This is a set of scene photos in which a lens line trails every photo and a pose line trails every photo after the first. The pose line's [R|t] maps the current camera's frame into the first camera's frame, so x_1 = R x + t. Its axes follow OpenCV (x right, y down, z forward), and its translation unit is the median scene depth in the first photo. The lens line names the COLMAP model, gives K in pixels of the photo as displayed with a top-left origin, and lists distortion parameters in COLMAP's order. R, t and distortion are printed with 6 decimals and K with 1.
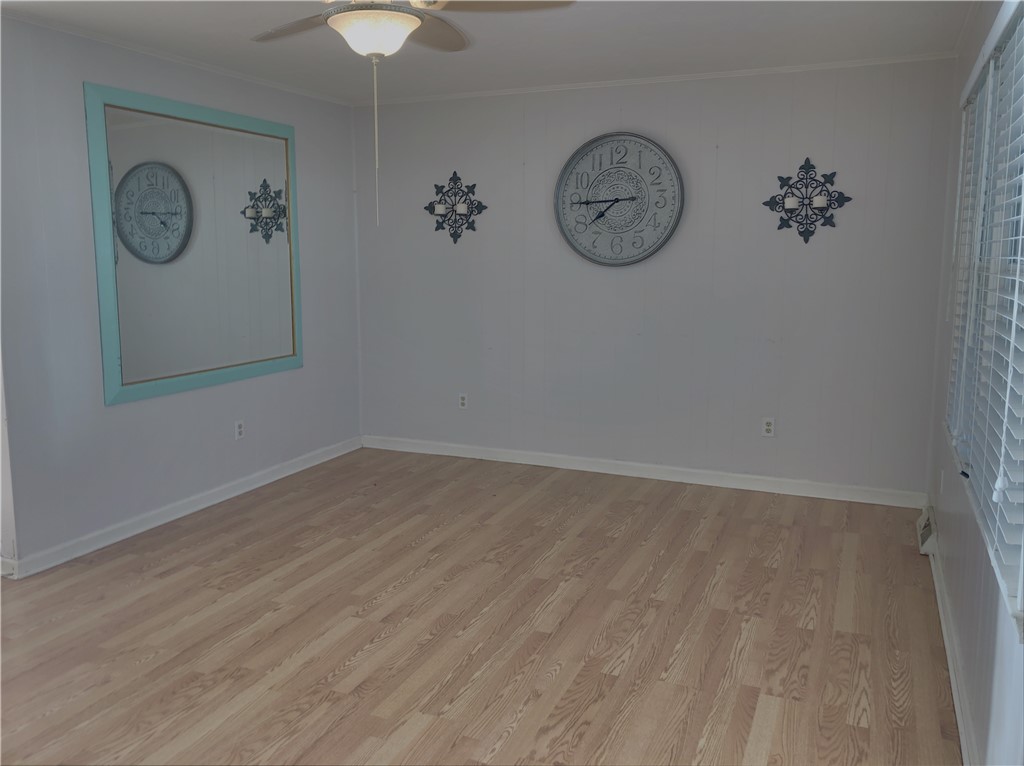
lens RADIAL K [[833.8, 0, 507.3], [0, 833.8, 356.7], [0, 0, 1]] dist [0.080496, -0.100209]
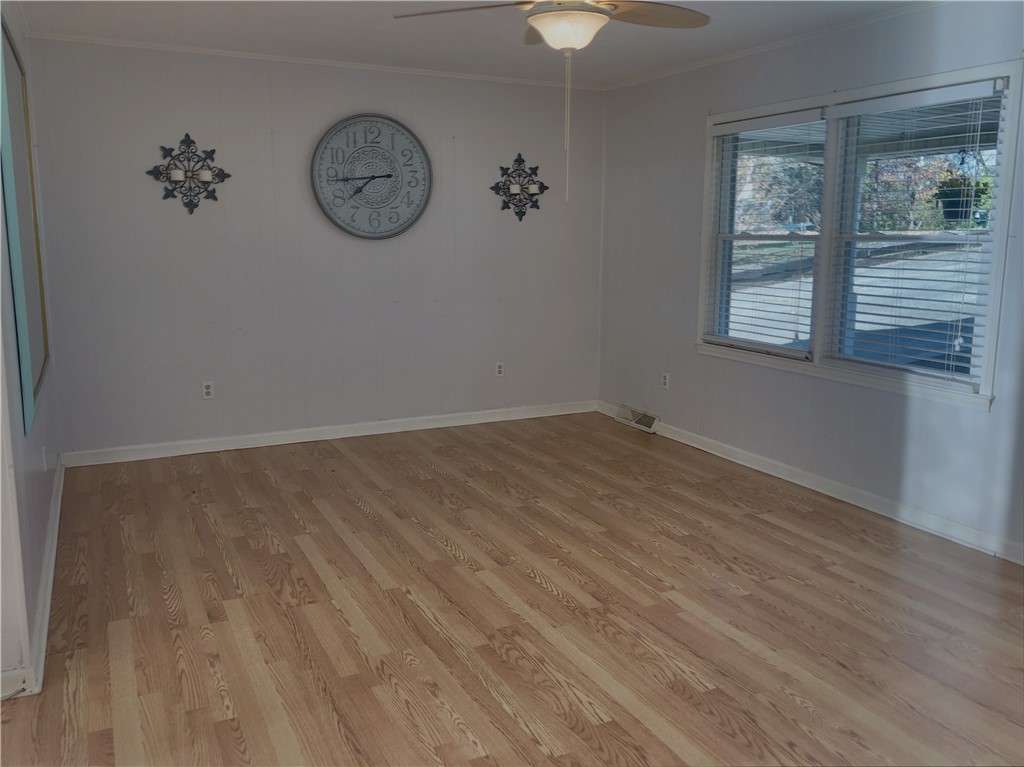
lens RADIAL K [[833.8, 0, 507.3], [0, 833.8, 357.2], [0, 0, 1]] dist [0.080496, -0.100209]
pose [[0.648228, -0.112846, 0.753038, -0.723110], [0.088596, 0.993418, 0.072602, -0.026163], [-0.756275, 0.019654, 0.653959, 0.213035]]
